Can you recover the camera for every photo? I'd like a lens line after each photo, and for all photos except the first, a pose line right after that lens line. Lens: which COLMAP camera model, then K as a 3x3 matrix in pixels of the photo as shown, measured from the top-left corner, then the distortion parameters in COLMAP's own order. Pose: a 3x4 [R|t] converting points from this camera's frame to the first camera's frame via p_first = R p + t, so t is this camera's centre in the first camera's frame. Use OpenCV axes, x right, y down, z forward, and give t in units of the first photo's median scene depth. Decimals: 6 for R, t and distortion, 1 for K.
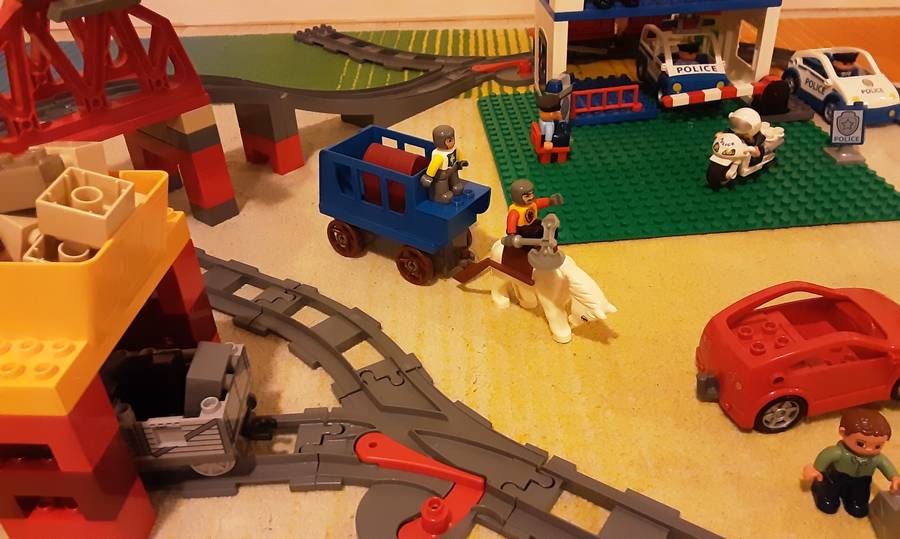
lens RADIAL K [[720.5, 0, 466.7], [0, 720.5, 269.0], [0, 0, 1]] dist [0.133448, -0.225772]
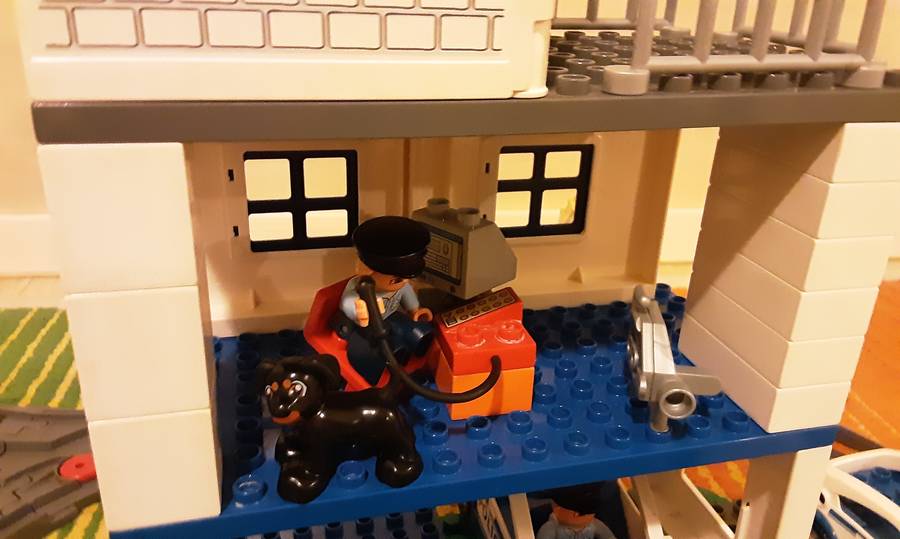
lens RADIAL K [[720.5, 0, 466.7], [0, 720.5, 269.0], [0, 0, 1]] dist [0.133448, -0.225772]
pose [[0.984099, -0.000835, 0.177617, 0.206208], [0.032224, 0.984233, -0.173916, -0.400008], [-0.174671, 0.176874, 0.968610, 0.708956]]
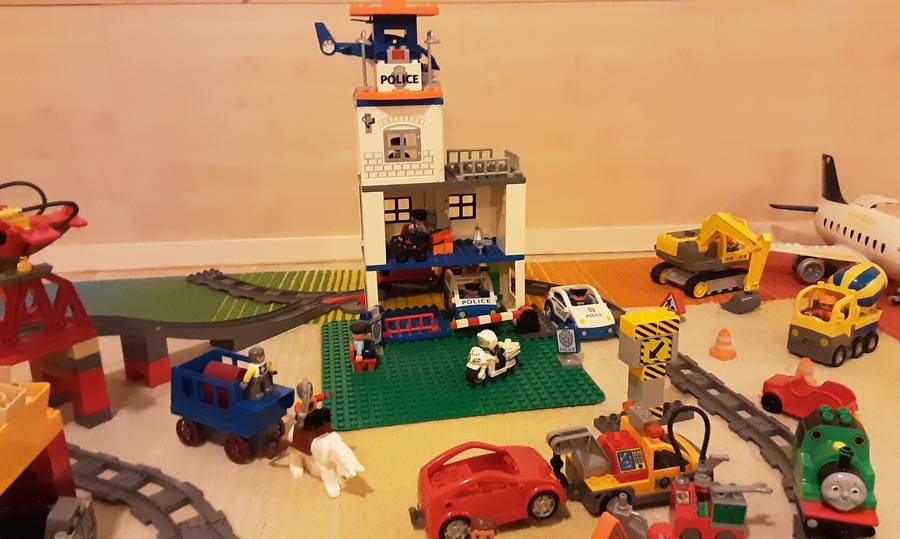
lens RADIAL K [[720.5, 0, 466.7], [0, 720.5, 269.0], [0, 0, 1]] dist [0.133448, -0.225772]
pose [[0.995339, -0.014429, 0.095352, 0.185527], [0.041334, 0.957149, -0.286631, 0.066770], [-0.087130, 0.289237, 0.953284, -0.360095]]
